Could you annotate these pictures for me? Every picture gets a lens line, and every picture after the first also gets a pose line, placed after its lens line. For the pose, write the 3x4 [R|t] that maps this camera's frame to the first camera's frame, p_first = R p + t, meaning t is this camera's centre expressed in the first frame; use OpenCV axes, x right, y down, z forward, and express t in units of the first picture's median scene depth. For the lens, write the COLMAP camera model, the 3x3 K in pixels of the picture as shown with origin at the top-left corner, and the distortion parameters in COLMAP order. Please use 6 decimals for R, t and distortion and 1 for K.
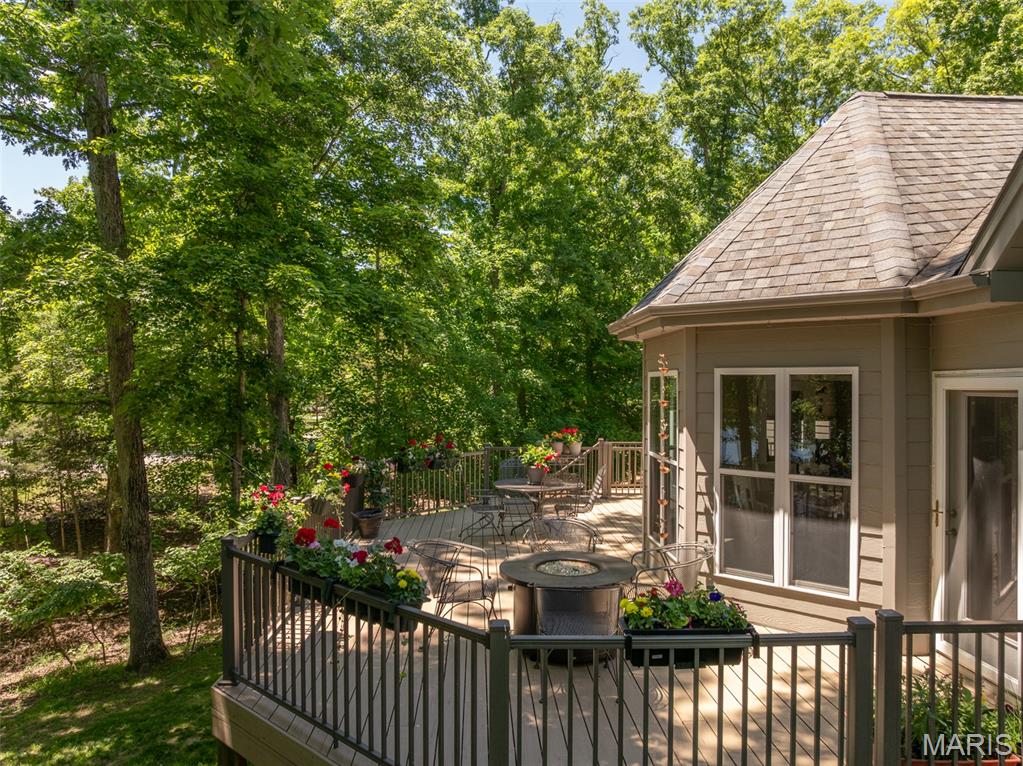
lens RADIAL K [[728.8, 0, 511.5], [0, 728.8, 381.4], [0, 0, 1]] dist [-0.031293, 0.012587]
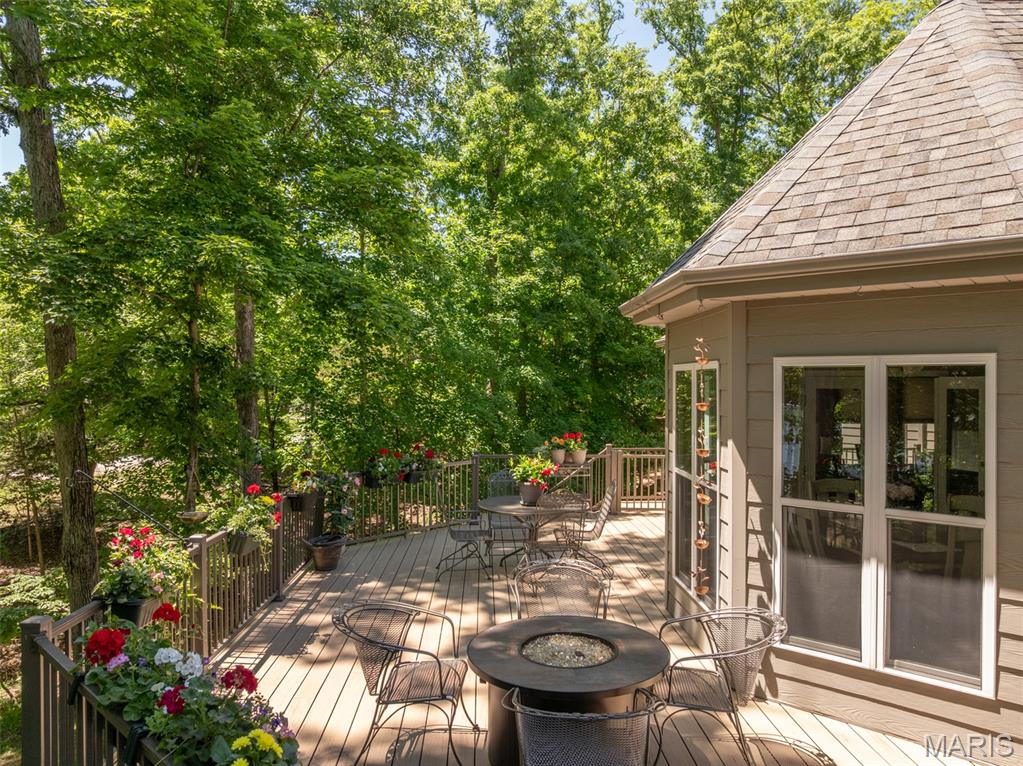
lens RADIAL K [[728.8, 0, 511.0], [0, 728.8, 373.7], [0, 0, 1]] dist [-0.031293, 0.012587]
pose [[0.999980, -0.001336, -0.006194, 0.012970], [0.001281, 0.999960, -0.008876, 0.001934], [0.006205, 0.008867, 0.999941, 0.145070]]
